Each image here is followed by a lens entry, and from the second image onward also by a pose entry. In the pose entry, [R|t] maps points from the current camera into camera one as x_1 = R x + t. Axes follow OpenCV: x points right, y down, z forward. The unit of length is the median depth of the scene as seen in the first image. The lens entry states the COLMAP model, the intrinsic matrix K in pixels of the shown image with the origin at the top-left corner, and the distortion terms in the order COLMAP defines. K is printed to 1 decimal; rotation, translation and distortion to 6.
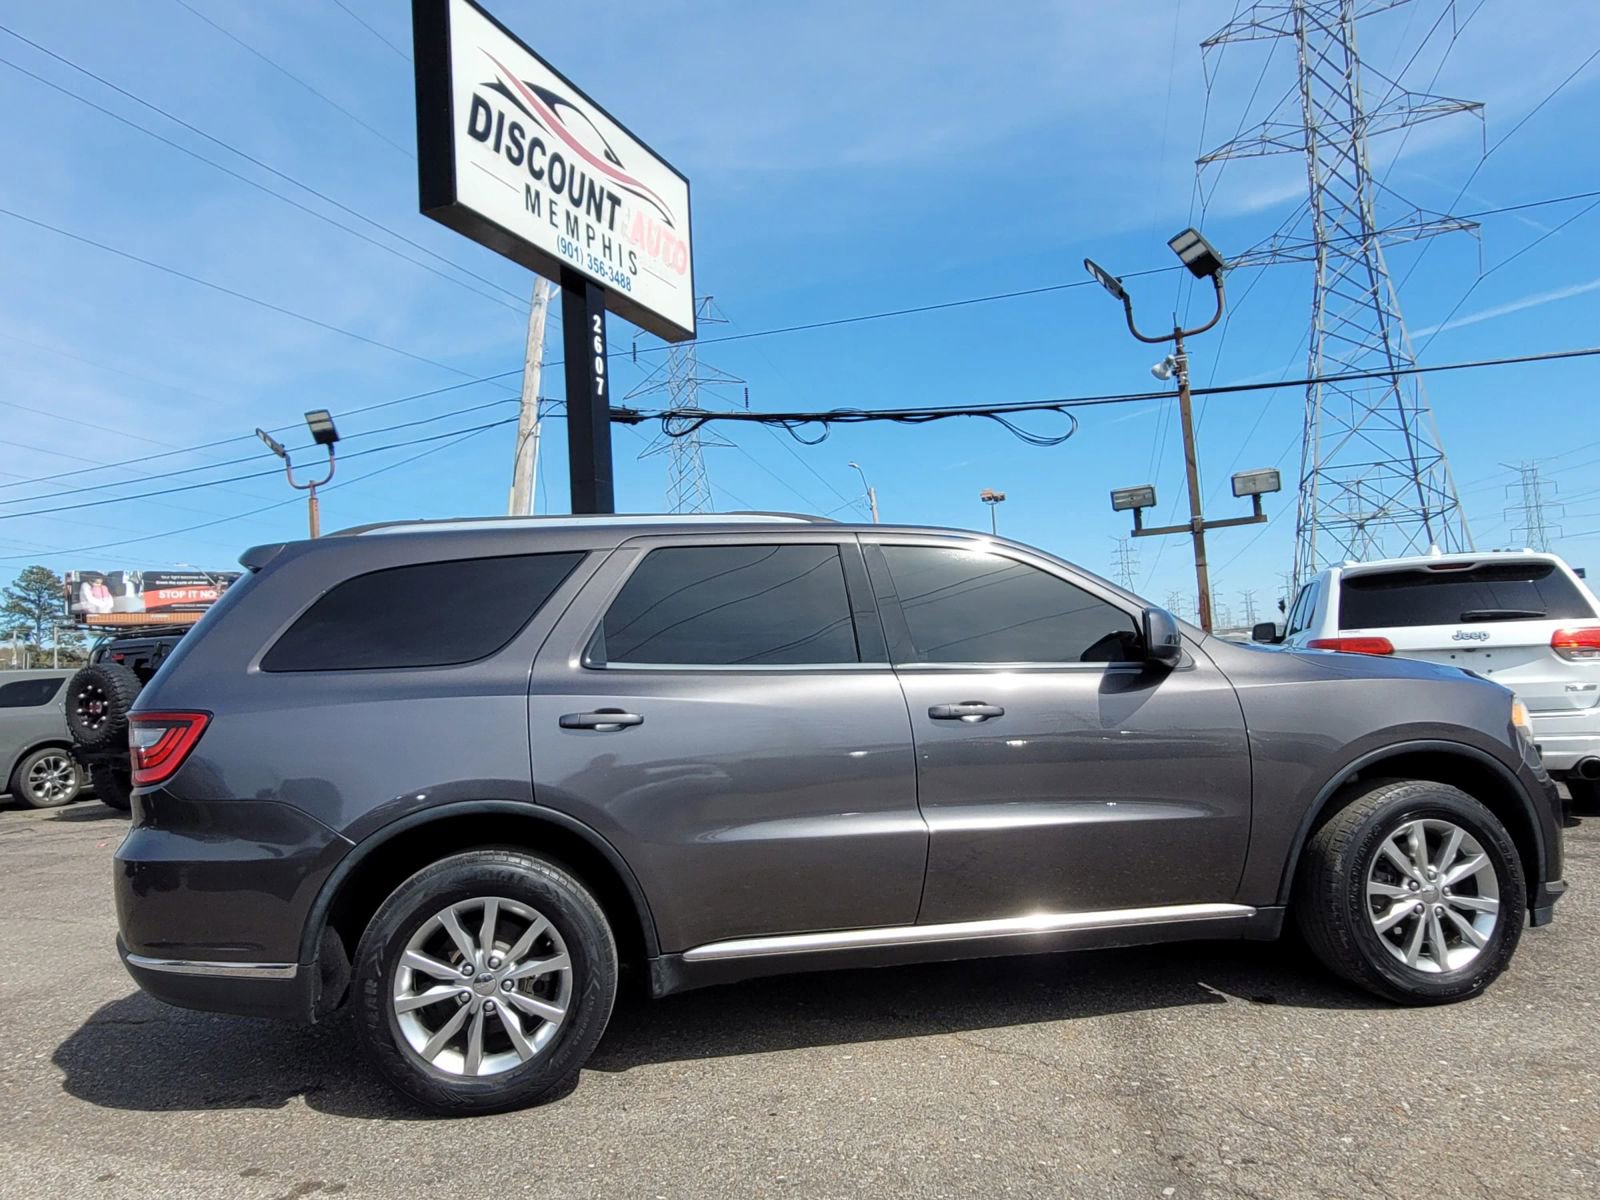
lens RADIAL K [[1095.4, 0, 802.8], [0, 1095.4, 568.5], [0, 0, 1]] dist [0.015242, 0.001698]
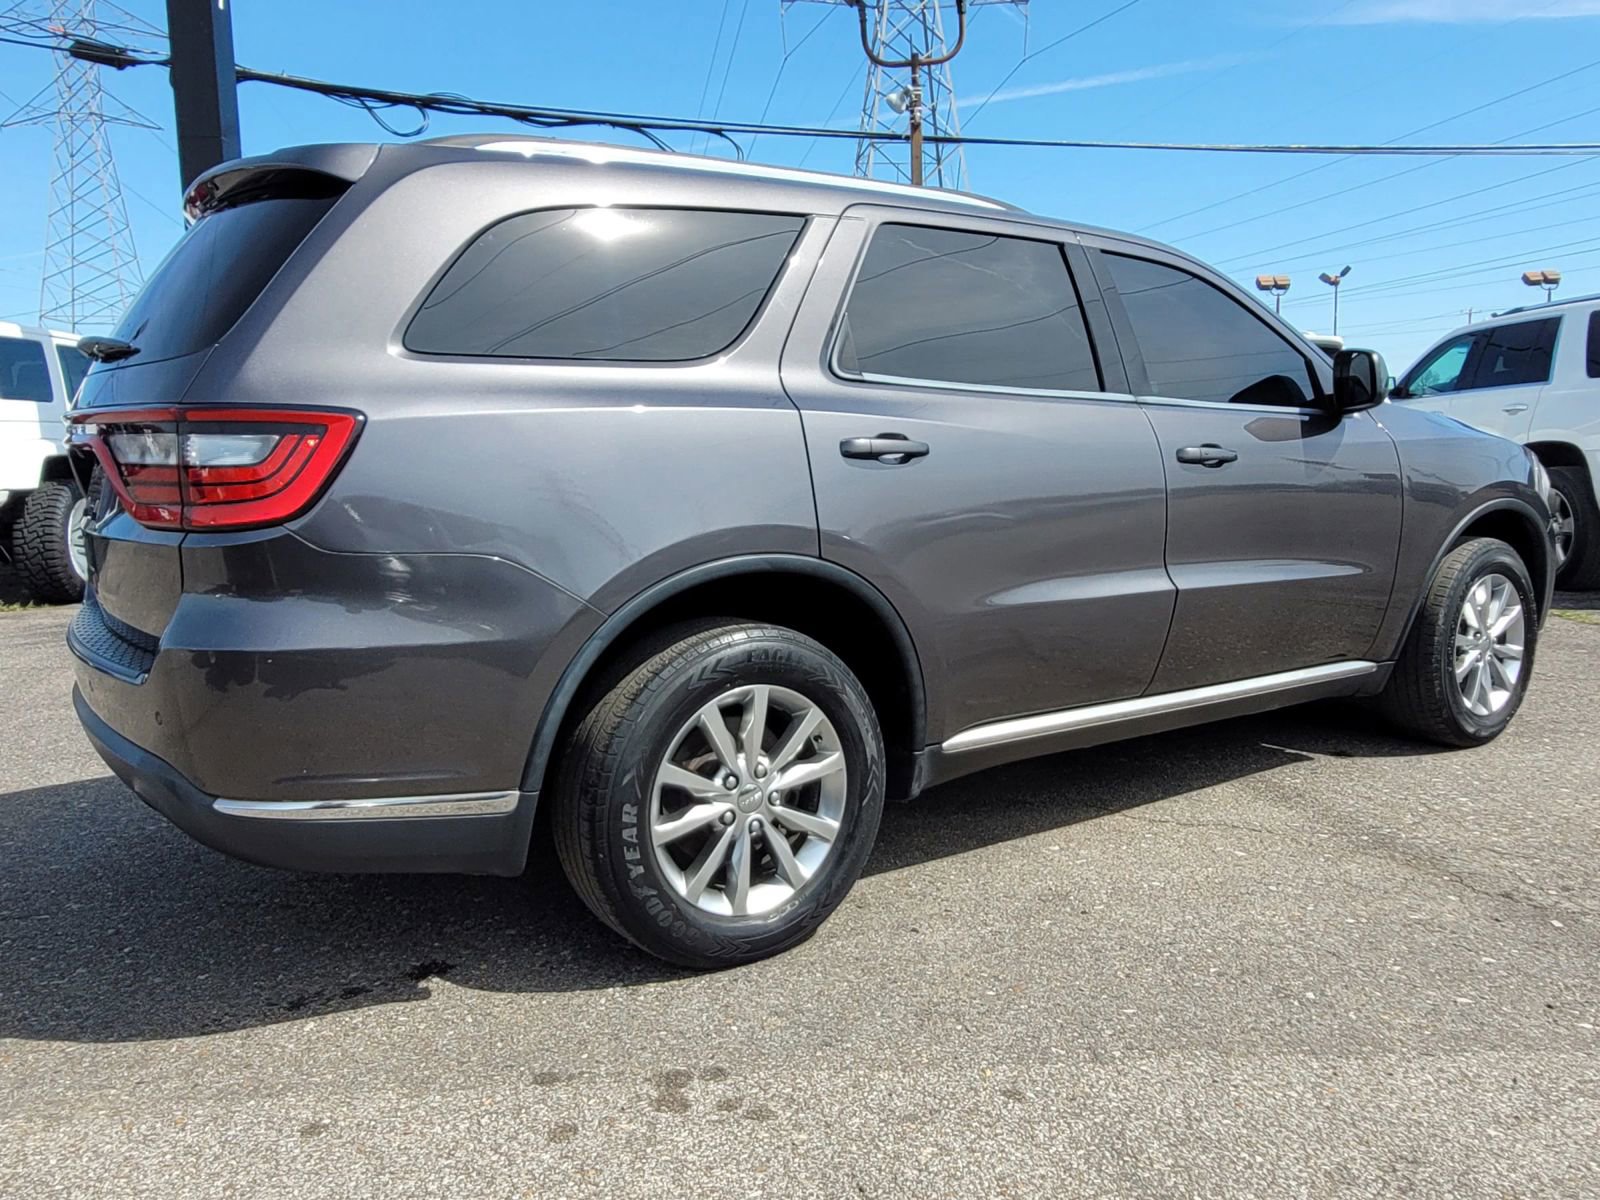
lens RADIAL K [[1268.4, 0, 795.8], [0, 1268.4, 563.7], [0, 0, 1]] dist [0.013619, 0.011297]
pose [[0.900791, -0.006408, 0.434206, -0.220882], [-0.070015, 0.984666, 0.159782, 0.029770], [-0.428572, -0.174331, 0.886530, 0.090796]]
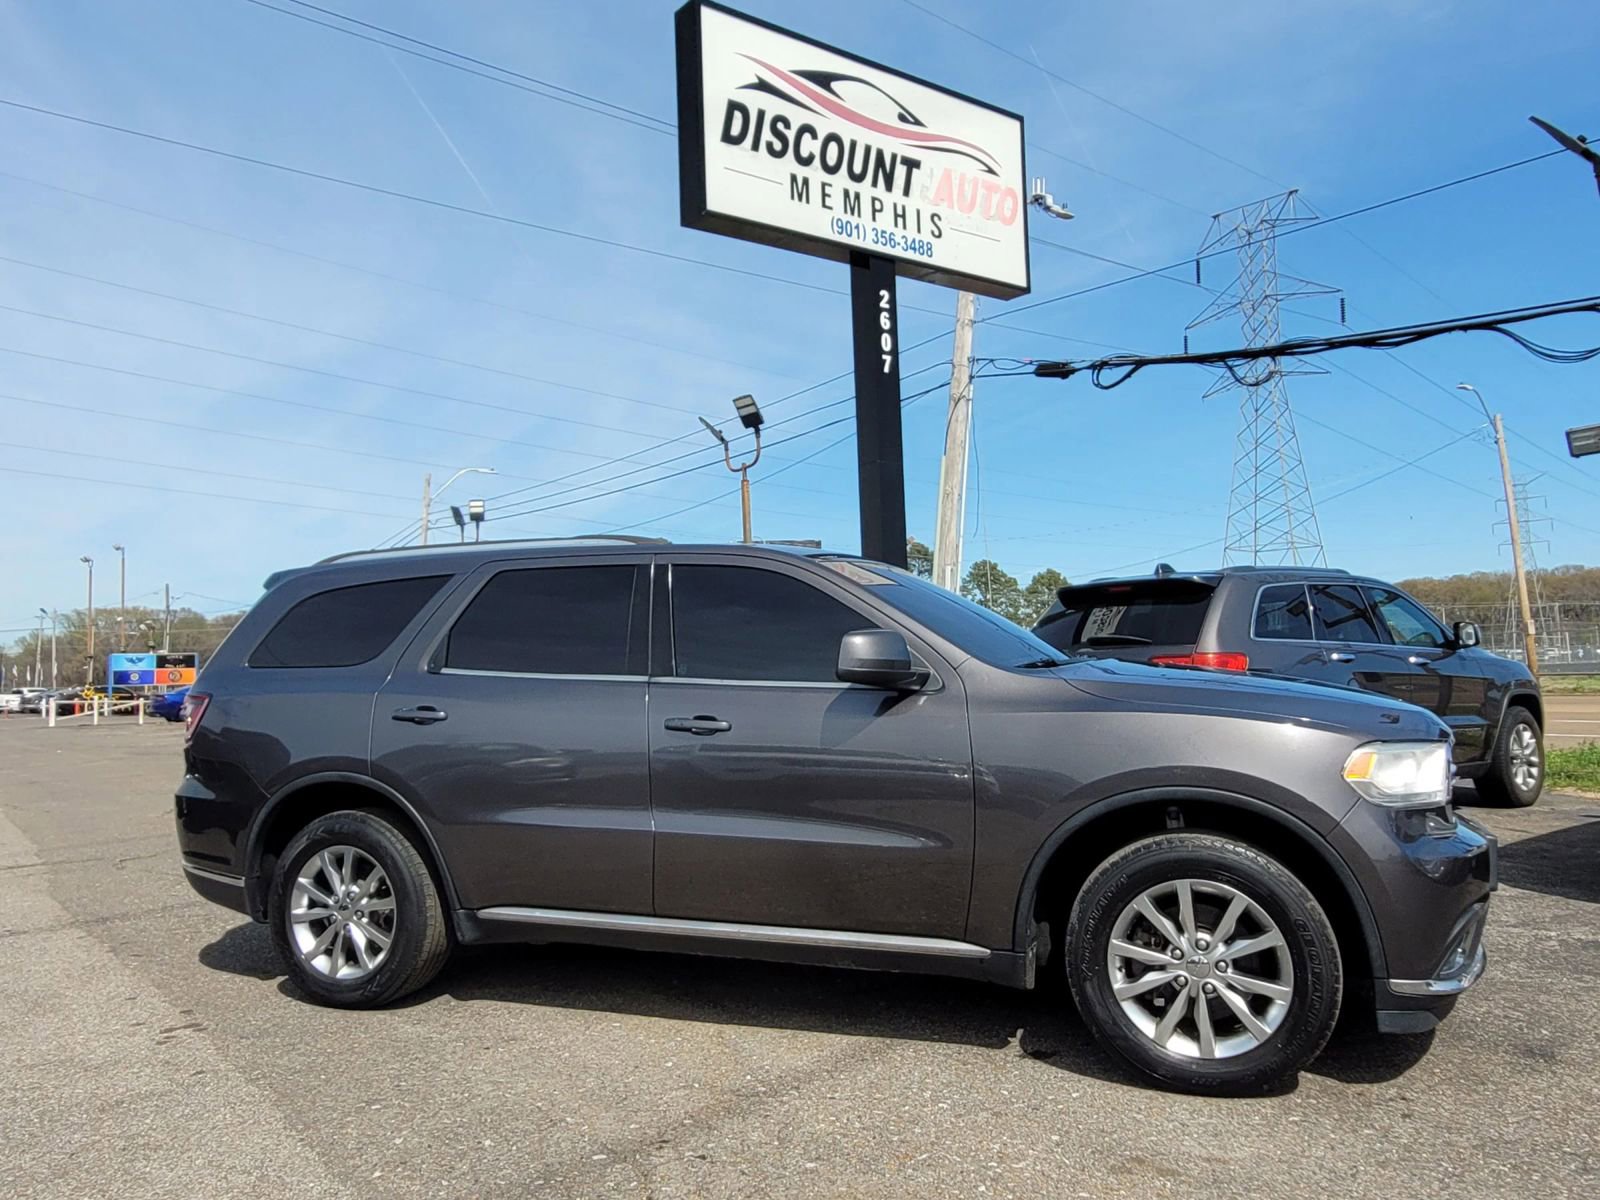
lens RADIAL K [[1244.0, 0, 789.1], [0, 1244.0, 566.9], [0, 0, 1]] dist [0.005768, -0.007235]
pose [[0.854108, -0.009981, -0.520001, 0.328031], [0.028437, 0.999216, 0.027528, -0.020245], [0.519318, -0.038299, 0.853722, 0.008686]]
